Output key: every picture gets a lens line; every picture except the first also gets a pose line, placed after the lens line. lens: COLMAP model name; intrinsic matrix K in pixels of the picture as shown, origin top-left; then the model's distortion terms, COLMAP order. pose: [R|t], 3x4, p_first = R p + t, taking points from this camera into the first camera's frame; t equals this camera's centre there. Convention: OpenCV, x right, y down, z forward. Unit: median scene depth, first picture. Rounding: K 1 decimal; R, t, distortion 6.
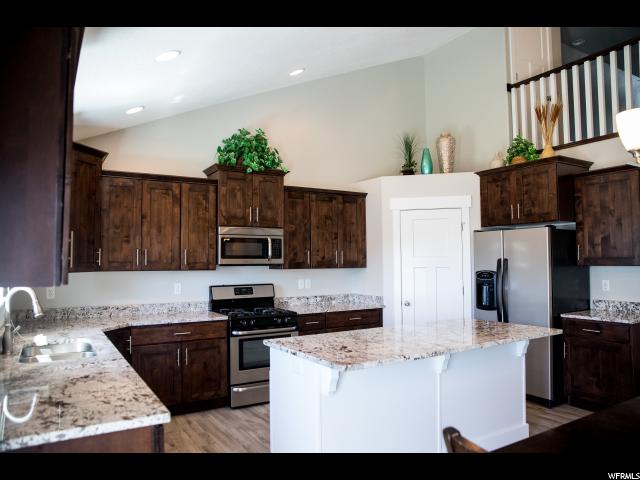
lens RADIAL K [[449.3, 0, 314.1], [0, 449.3, 245.4], [0, 0, 1]] dist [-0.094931, 0.067015]
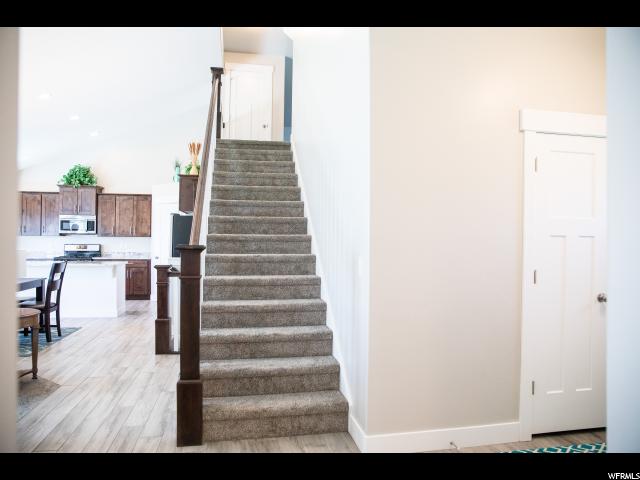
lens RADIAL K [[449.3, 0, 318.8], [0, 449.3, 243.0], [0, 0, 1]] dist [-0.094931, 0.067015]
pose [[0.935790, 0.024289, -0.351721, 1.588999], [-0.009140, 0.998960, 0.044669, -0.012781], [0.352441, -0.038586, 0.935038, -0.465231]]
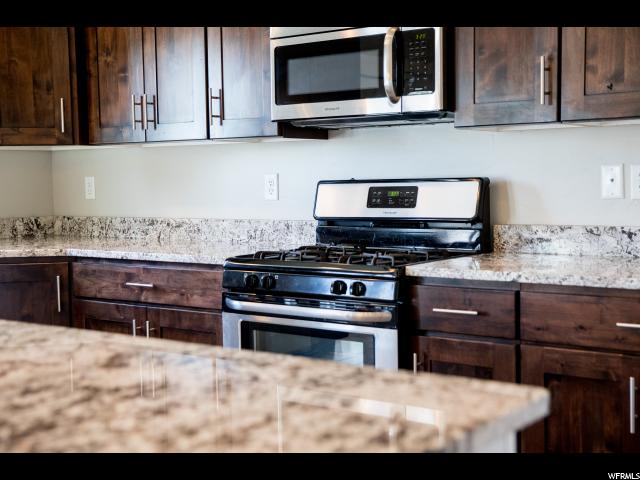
lens RADIAL K [[912.1, 0, 321.2], [0, 912.1, 234.9], [0, 0, 1]] dist [0.084743, 0.000000]
pose [[0.380658, 0.058573, -0.922859, 0.502754], [0.046511, 0.995516, 0.082369, 0.074904], [0.923545, -0.074278, 0.376227, 0.725465]]
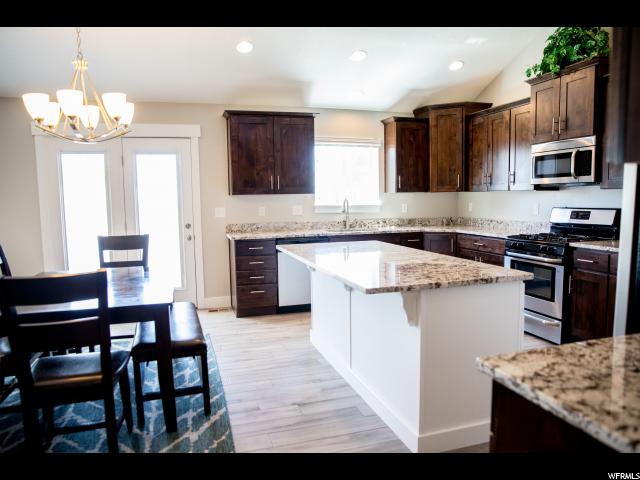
lens RADIAL K [[449.3, 0, 316.8], [0, 449.3, 244.9], [0, 0, 1]] dist [-0.094931, 0.067015]
pose [[-0.256676, 0.113280, -0.959836, 0.826192], [0.055348, 0.993201, 0.102417, 0.048085], [0.964911, -0.026837, -0.261201, 0.777320]]
